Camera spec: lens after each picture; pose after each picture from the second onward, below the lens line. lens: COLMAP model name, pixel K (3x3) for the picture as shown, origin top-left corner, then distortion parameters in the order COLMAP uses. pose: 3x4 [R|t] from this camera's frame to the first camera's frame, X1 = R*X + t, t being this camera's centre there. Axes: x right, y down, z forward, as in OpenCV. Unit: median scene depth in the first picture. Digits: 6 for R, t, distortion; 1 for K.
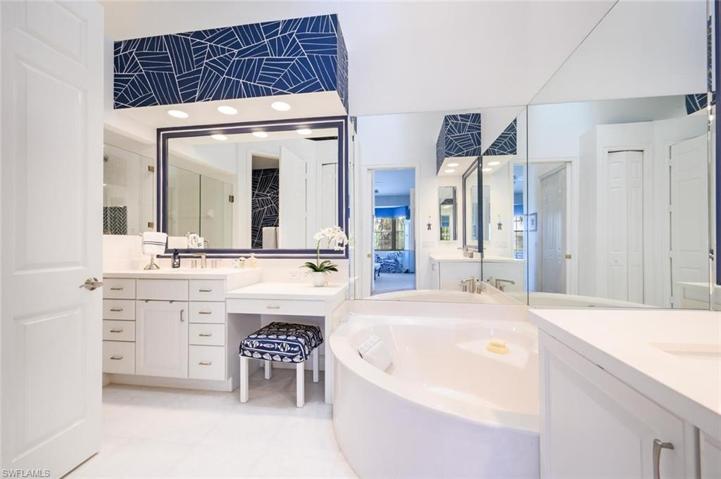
lens RADIAL K [[296.0, 0, 360.5], [0, 296.0, 239.5], [0, 0, 1]] dist [-0.001014, -0.000391]
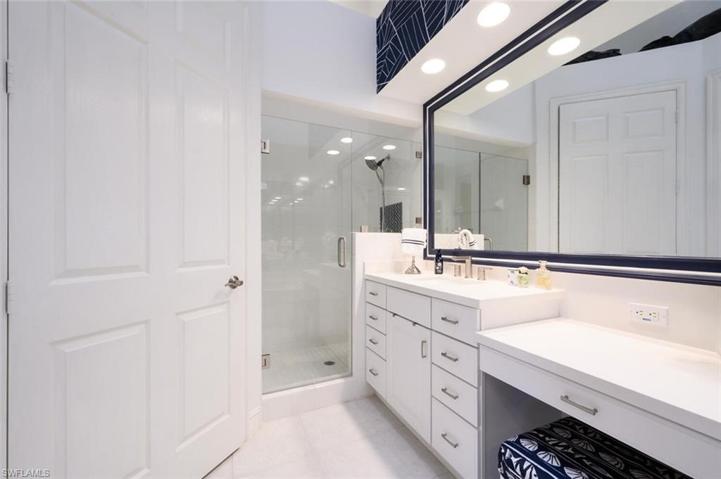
lens RADIAL K [[296.0, 0, 360.5], [0, 296.0, 239.5], [0, 0, 1]] dist [-0.001014, -0.000391]
pose [[0.550468, -0.005847, -0.834836, -0.095375], [0.003654, 0.999983, -0.004594, 0.009490], [0.834848, -0.000522, 0.550480, 0.411907]]
